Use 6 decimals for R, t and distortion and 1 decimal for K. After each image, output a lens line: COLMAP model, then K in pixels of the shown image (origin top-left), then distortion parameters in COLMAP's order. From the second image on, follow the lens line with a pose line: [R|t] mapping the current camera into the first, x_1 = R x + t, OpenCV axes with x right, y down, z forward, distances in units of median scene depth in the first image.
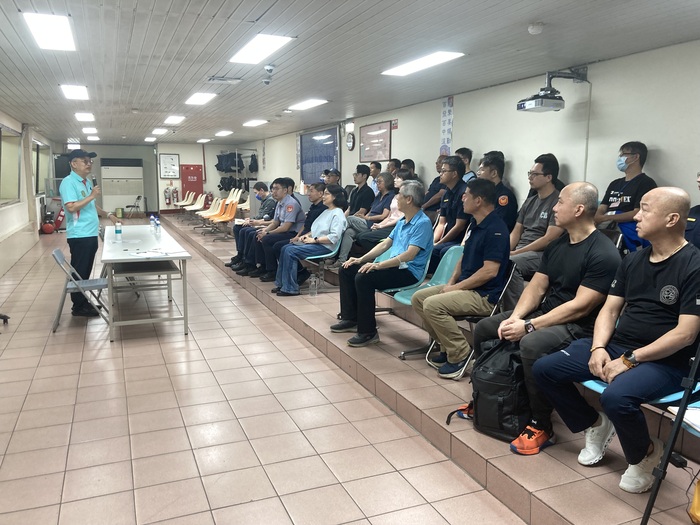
lens RADIAL K [[578.1, 0, 347.9], [0, 578.1, 259.5], [0, 0, 1]] dist [-0.023153, -0.011626]
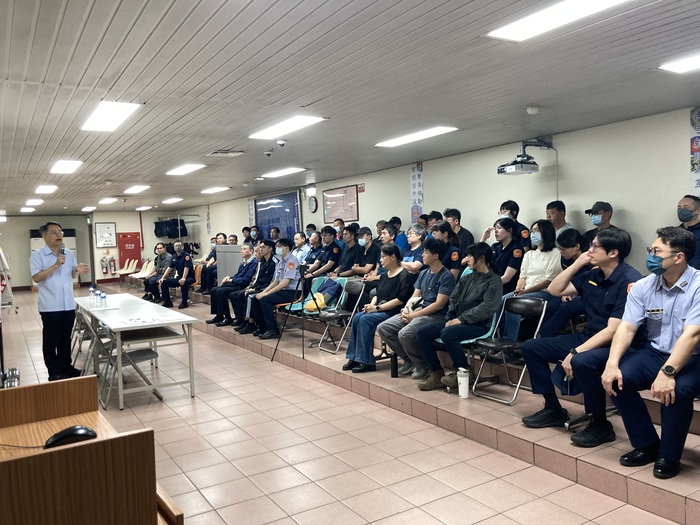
lens RADIAL K [[578.1, 0, 347.9], [0, 578.1, 258.8], [0, 0, 1]] dist [-0.023153, -0.011626]
pose [[0.987588, -0.047680, 0.149657, -0.097180], [0.062969, 0.993079, -0.099146, 0.003914], [-0.143893, 0.107339, 0.983755, -0.044022]]
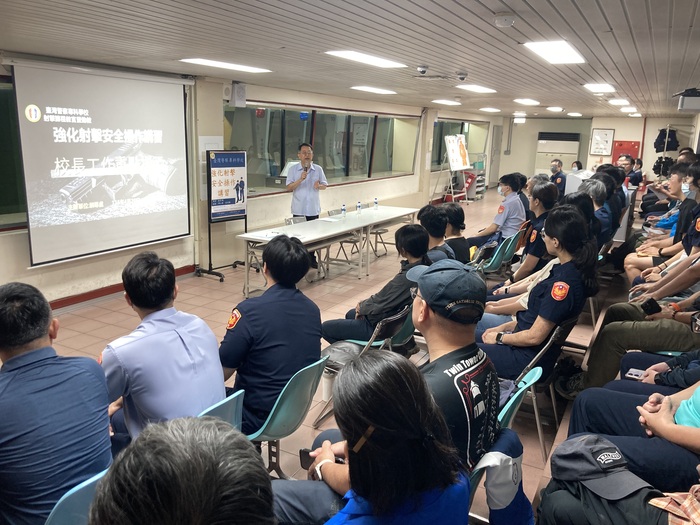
lens RADIAL K [[578.1, 0, 343.0], [0, 578.1, 268.0], [0, 0, 1]] dist [-0.023153, -0.011626]
pose [[0.643391, 0.183281, -0.743274, 0.300274], [-0.124910, 0.983039, 0.134279, -0.062663], [0.755278, 0.006449, 0.655373, 0.124178]]
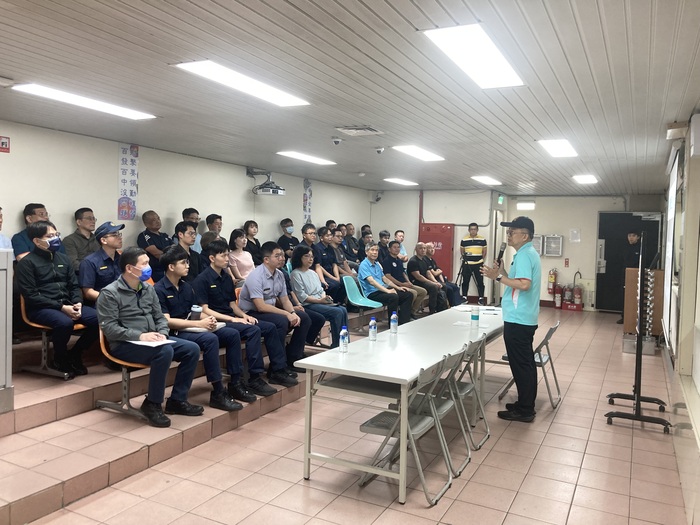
lens RADIAL K [[578.1, 0, 349.3], [0, 578.1, 262.1], [0, 0, 1]] dist [-0.023153, -0.011626]
pose [[-0.650811, -0.045234, 0.757891, -0.525903], [0.088835, 0.986830, 0.135181, -0.139279], [-0.754025, 0.155305, -0.638222, 0.970070]]
